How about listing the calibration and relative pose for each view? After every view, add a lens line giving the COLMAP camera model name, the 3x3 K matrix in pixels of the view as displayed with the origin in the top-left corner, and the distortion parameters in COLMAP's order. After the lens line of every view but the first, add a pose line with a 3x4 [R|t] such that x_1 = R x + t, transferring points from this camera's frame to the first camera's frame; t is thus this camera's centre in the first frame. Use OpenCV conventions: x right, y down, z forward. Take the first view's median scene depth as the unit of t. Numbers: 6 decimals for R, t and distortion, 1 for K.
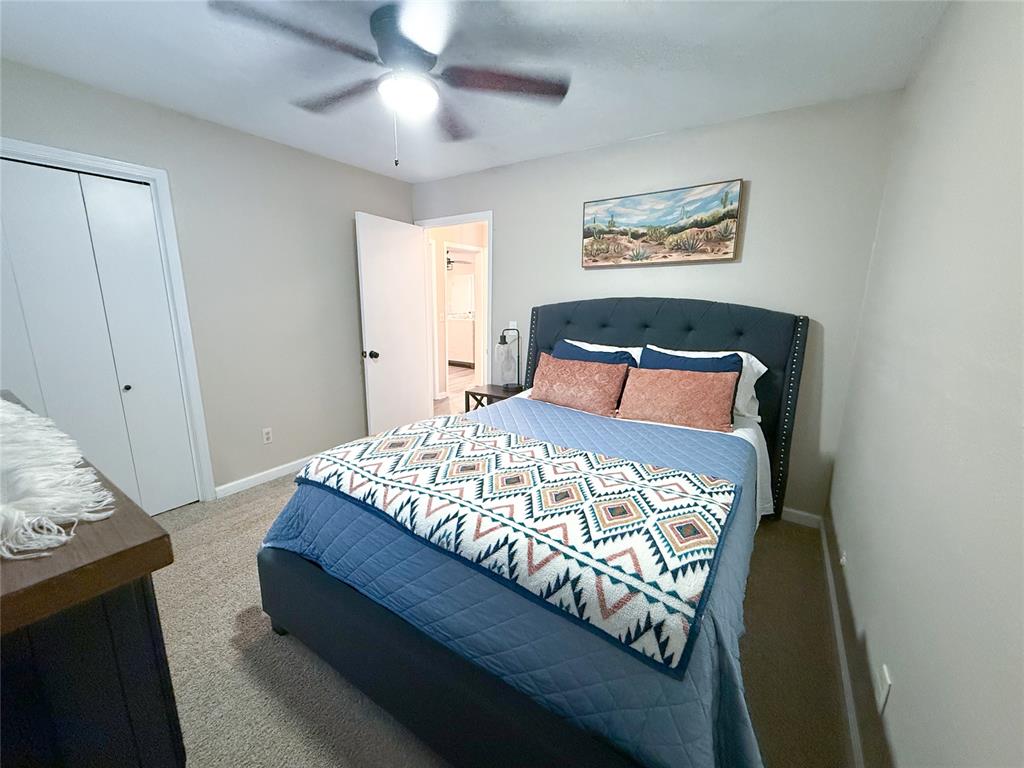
lens RADIAL K [[409.0, 0, 507.0], [0, 409.0, 379.7], [0, 0, 1]] dist [0.000235, -0.000550]
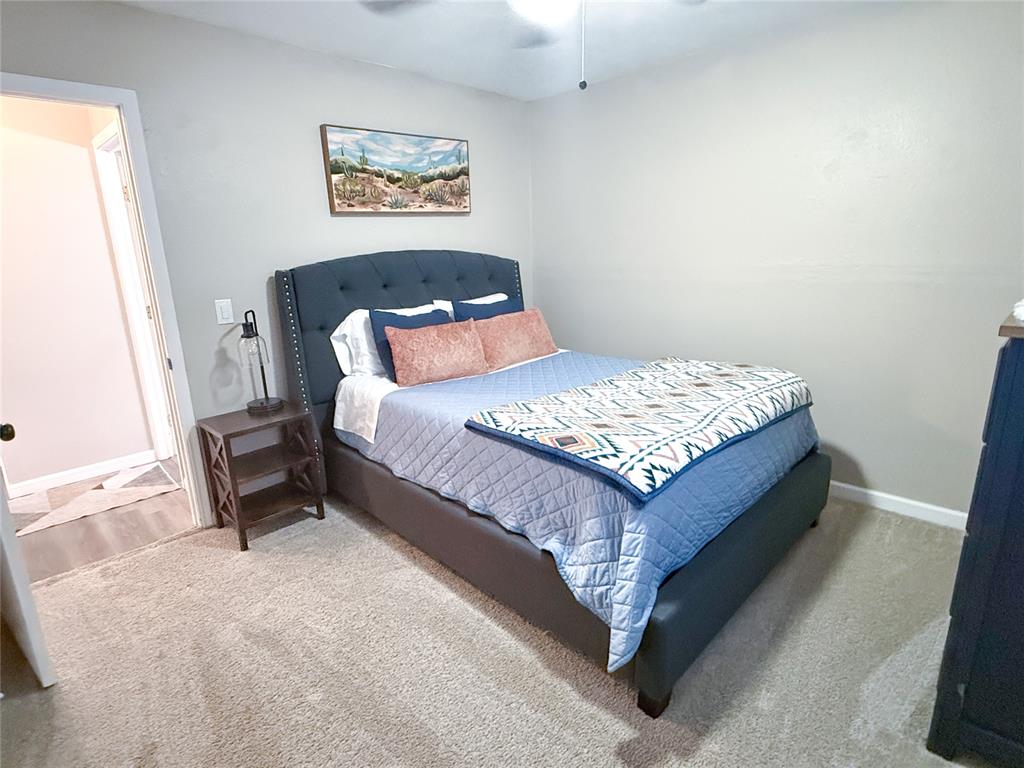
lens RADIAL K [[537.6, 0, 507.5], [0, 537.6, 385.1], [0, 0, 1]] dist [-0.022218, -0.000207]
pose [[0.200128, -0.258736, 0.944989, -0.853638], [0.223894, 0.951058, 0.212982, -0.127819], [-0.953845, 0.168953, 0.248262, 0.576135]]
